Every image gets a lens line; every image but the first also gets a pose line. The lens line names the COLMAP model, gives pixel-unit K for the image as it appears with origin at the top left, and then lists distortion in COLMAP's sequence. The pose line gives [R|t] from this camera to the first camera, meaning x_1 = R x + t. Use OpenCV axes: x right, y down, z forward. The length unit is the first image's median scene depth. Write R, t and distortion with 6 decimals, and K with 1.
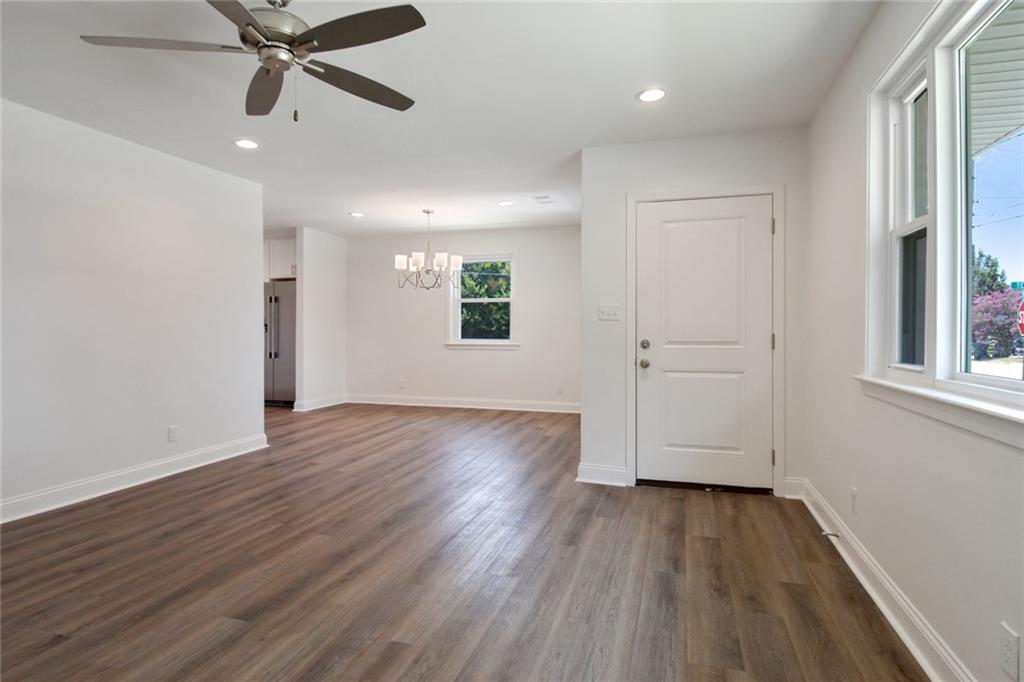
lens RADIAL K [[558.5, 0, 516.1], [0, 558.5, 332.3], [0, 0, 1]] dist [0.005460, 0.000185]
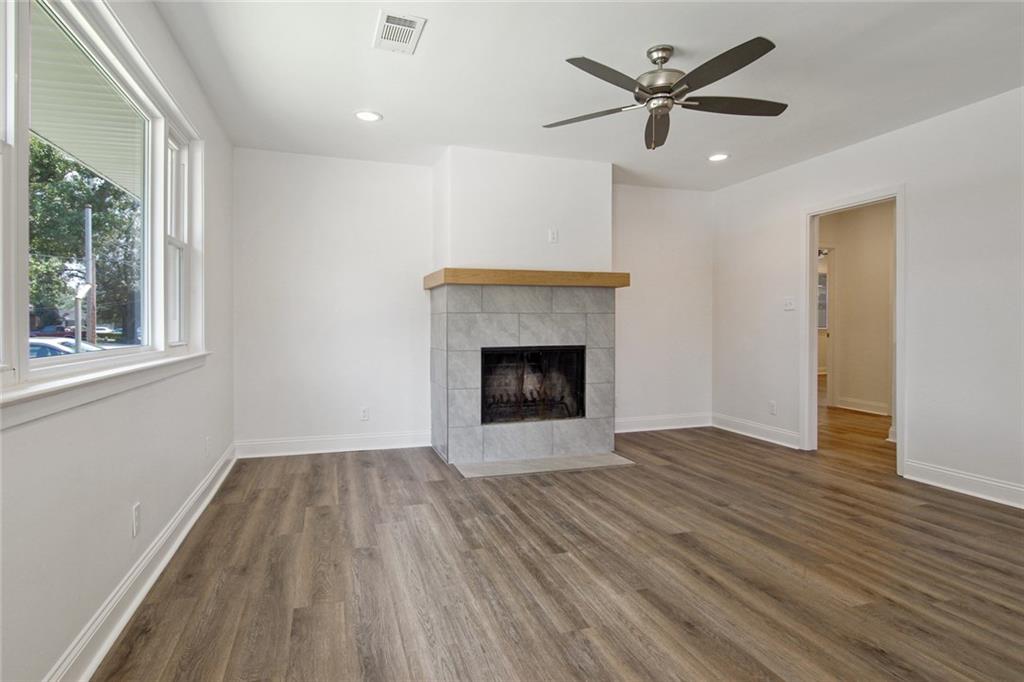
lens RADIAL K [[558.5, 0, 514.6], [0, 558.5, 334.1], [0, 0, 1]] dist [0.005460, 0.000185]
pose [[-0.821245, 0.007280, -0.570530, 0.565138], [-0.000775, 0.999903, 0.013875, 0.018521], [0.570575, 0.011836, -0.821160, 1.803881]]
